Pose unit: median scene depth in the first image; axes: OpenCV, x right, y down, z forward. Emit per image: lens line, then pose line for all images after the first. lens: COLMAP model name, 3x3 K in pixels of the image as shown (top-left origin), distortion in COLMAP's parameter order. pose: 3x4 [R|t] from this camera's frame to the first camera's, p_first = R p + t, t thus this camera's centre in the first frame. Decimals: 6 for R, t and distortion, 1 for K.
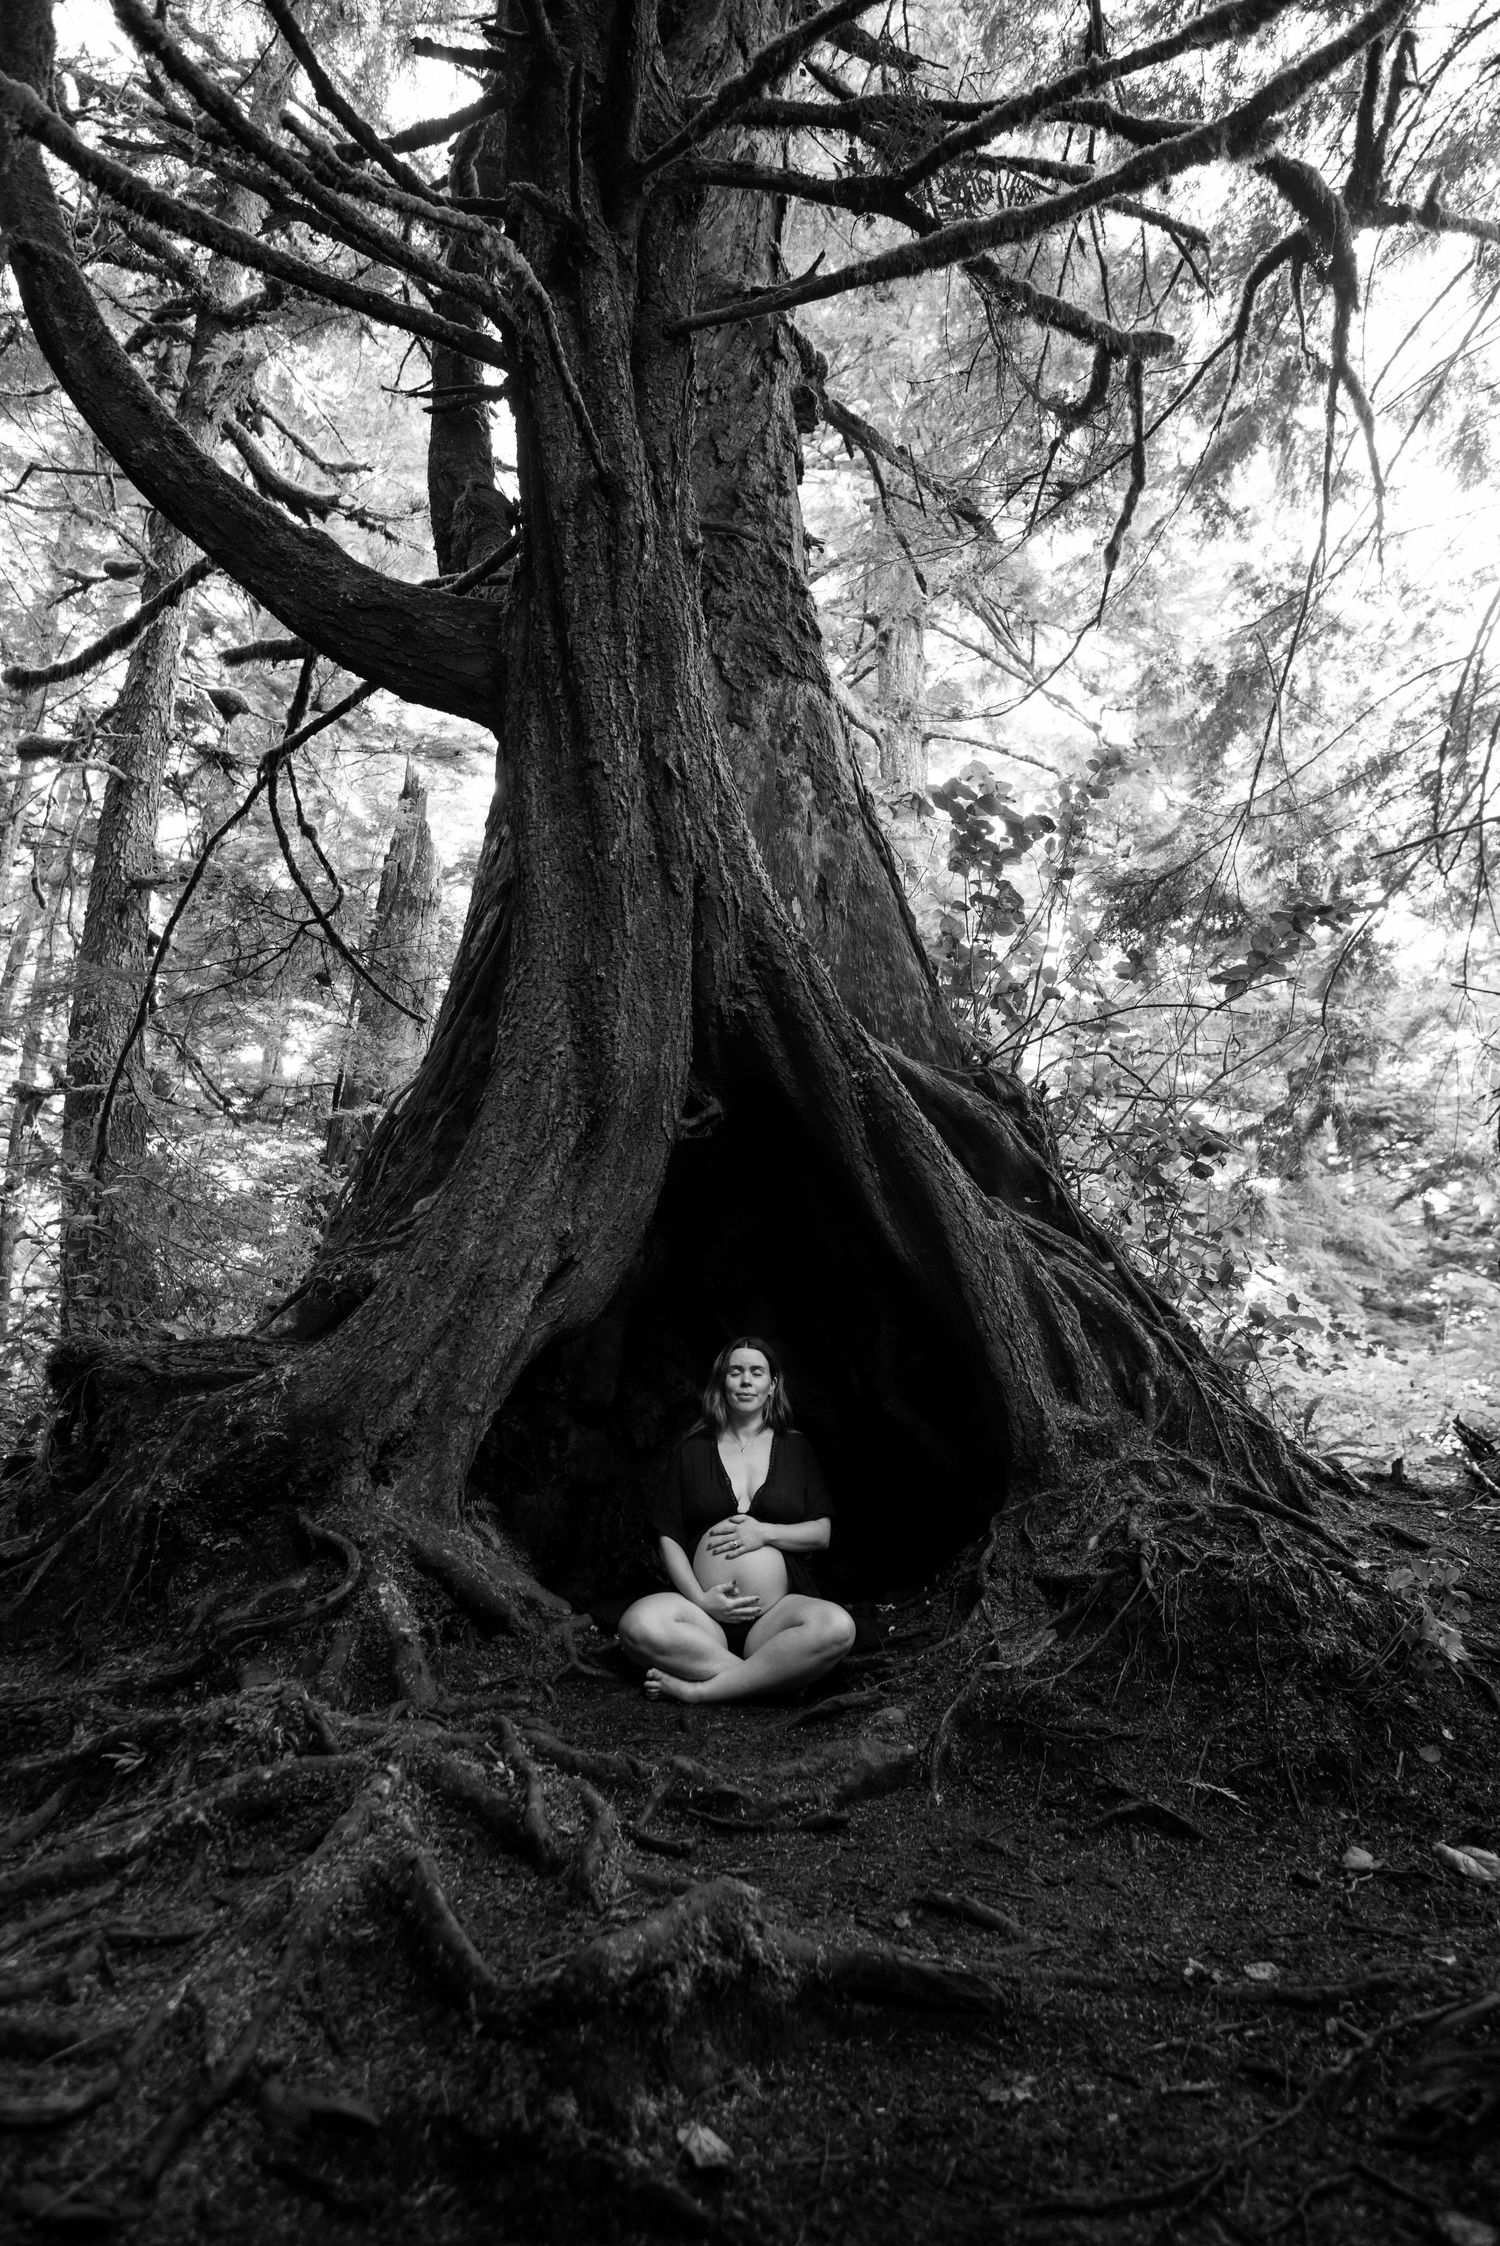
lens RADIAL K [[1330.9, 0, 755.4], [0, 1330.9, 1115.6], [0, 0, 1]] dist [-0.026485, 0.003036]
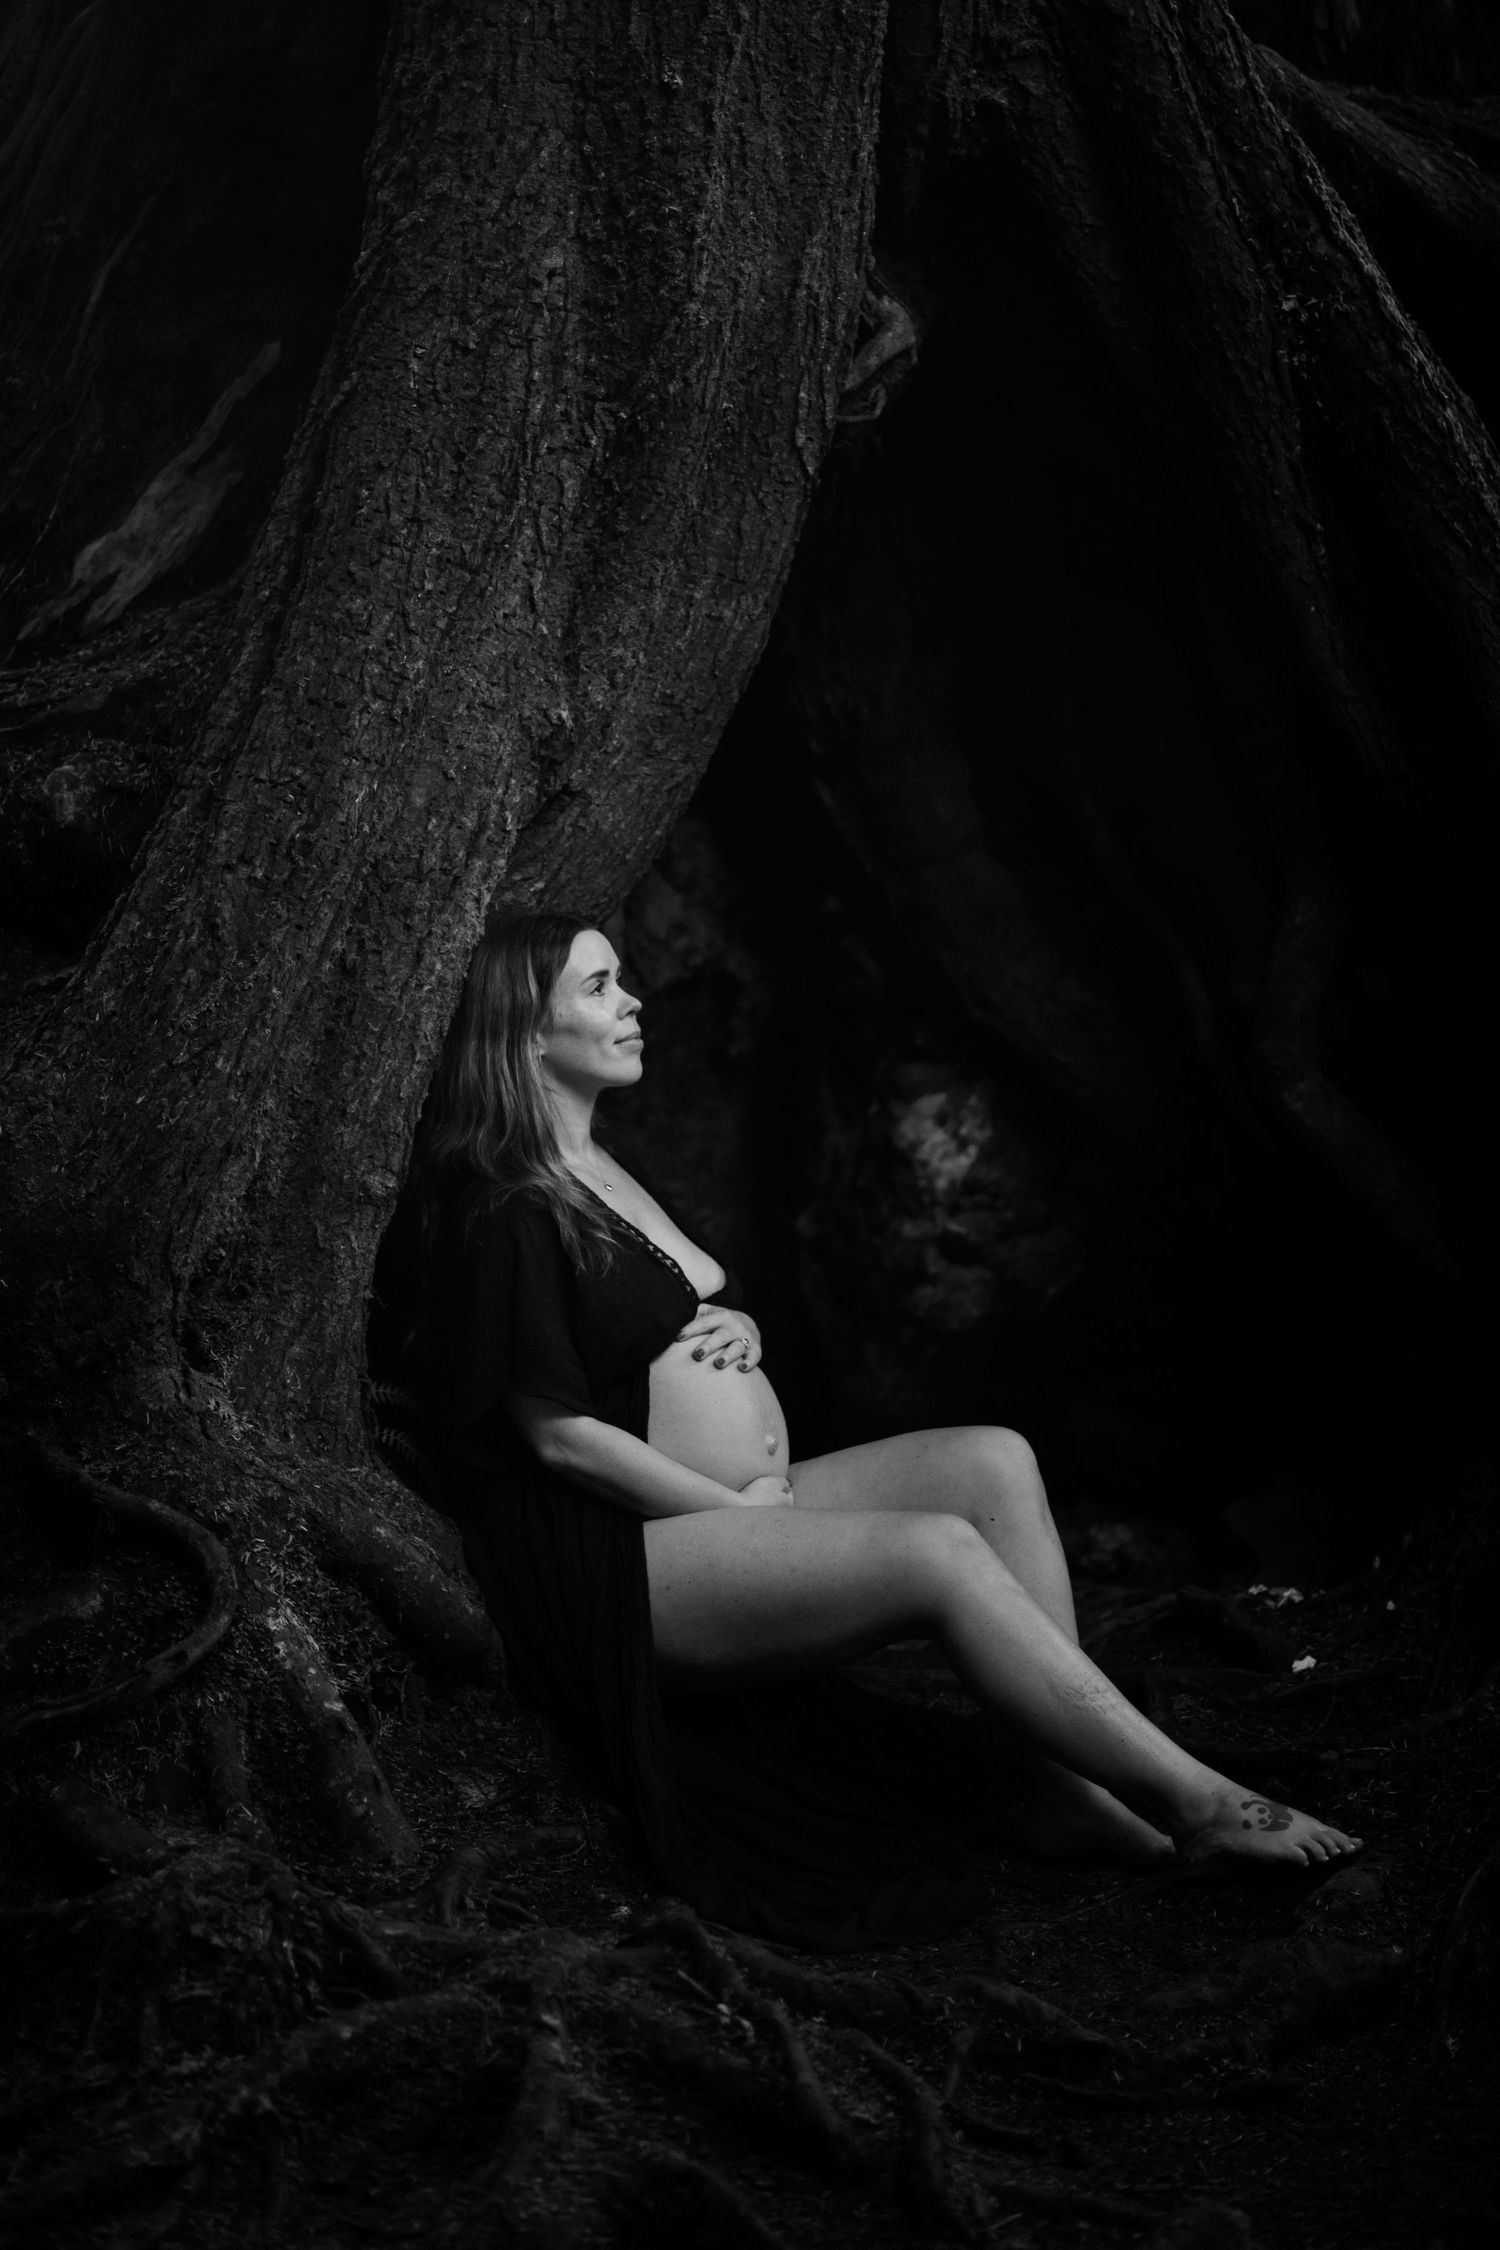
lens RADIAL K [[6358.6, 0, 750.5], [0, 6358.6, 1124.2], [0, 0, 1]] dist [-0.159720, 0.000000]
pose [[0.994703, 0.019220, 0.100982, -0.303515], [-0.055623, 0.926764, 0.371503, -0.563995], [-0.086446, -0.375152, 0.922924, -0.883324]]
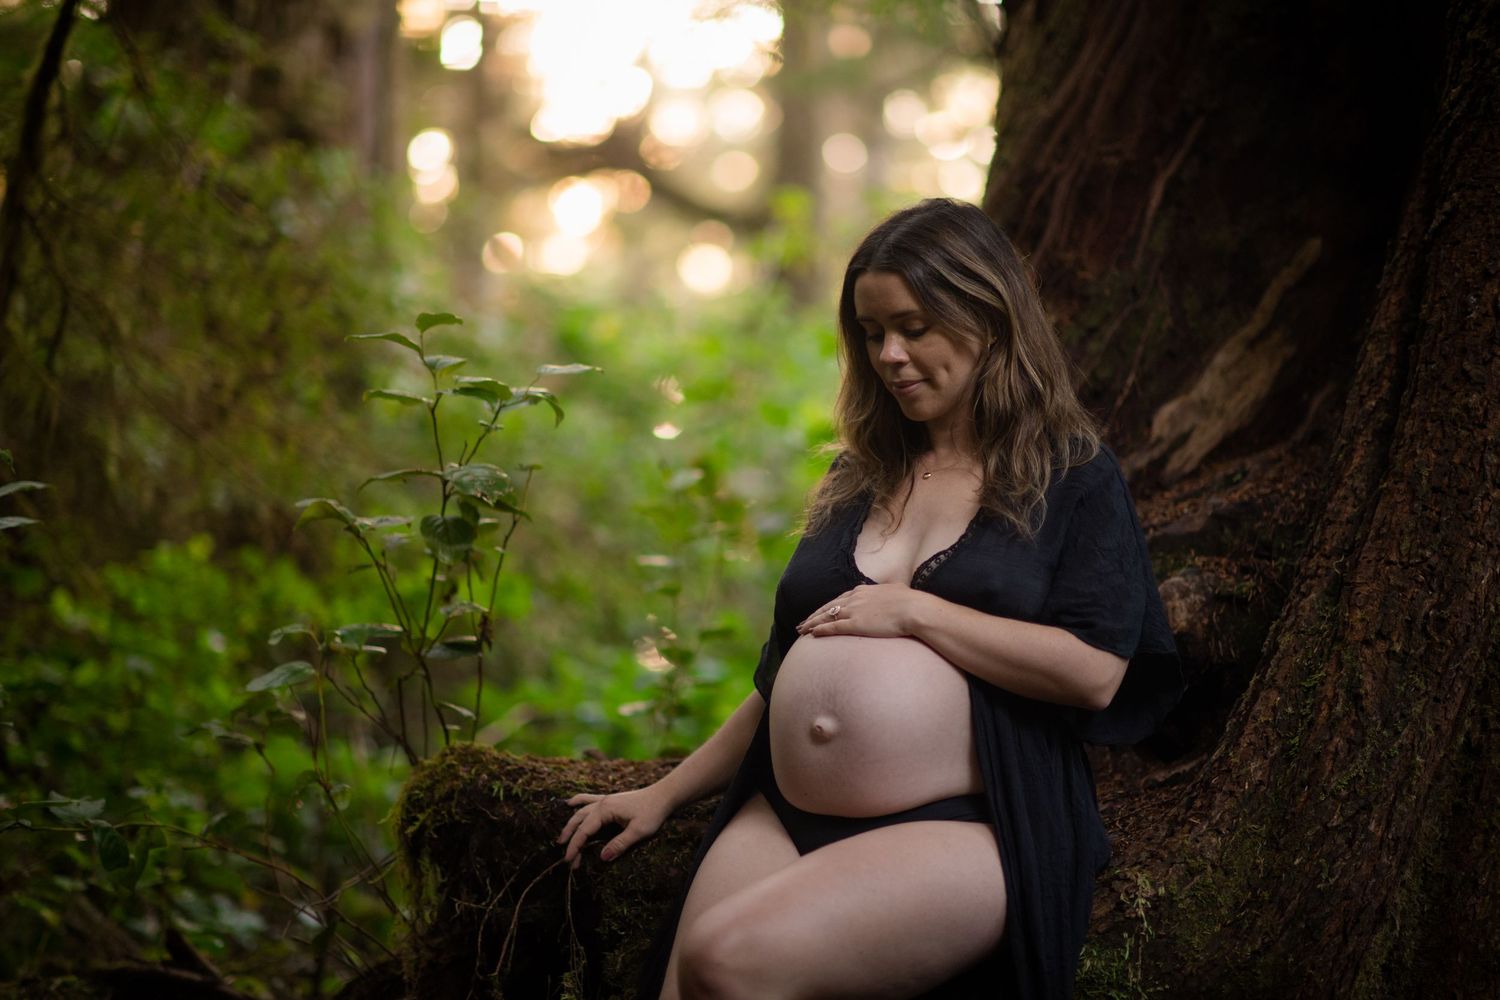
lens RADIAL K [[3629.1, 0, 750.3], [0, 3629.1, 502.1], [0, 0, 1]] dist [-0.141030, 0.000000]
pose [[0.999767, 0.018851, -0.010498, -0.457461], [-0.016435, 0.980539, 0.195637, -0.153994], [0.013981, -0.195419, 0.980620, -0.132035]]
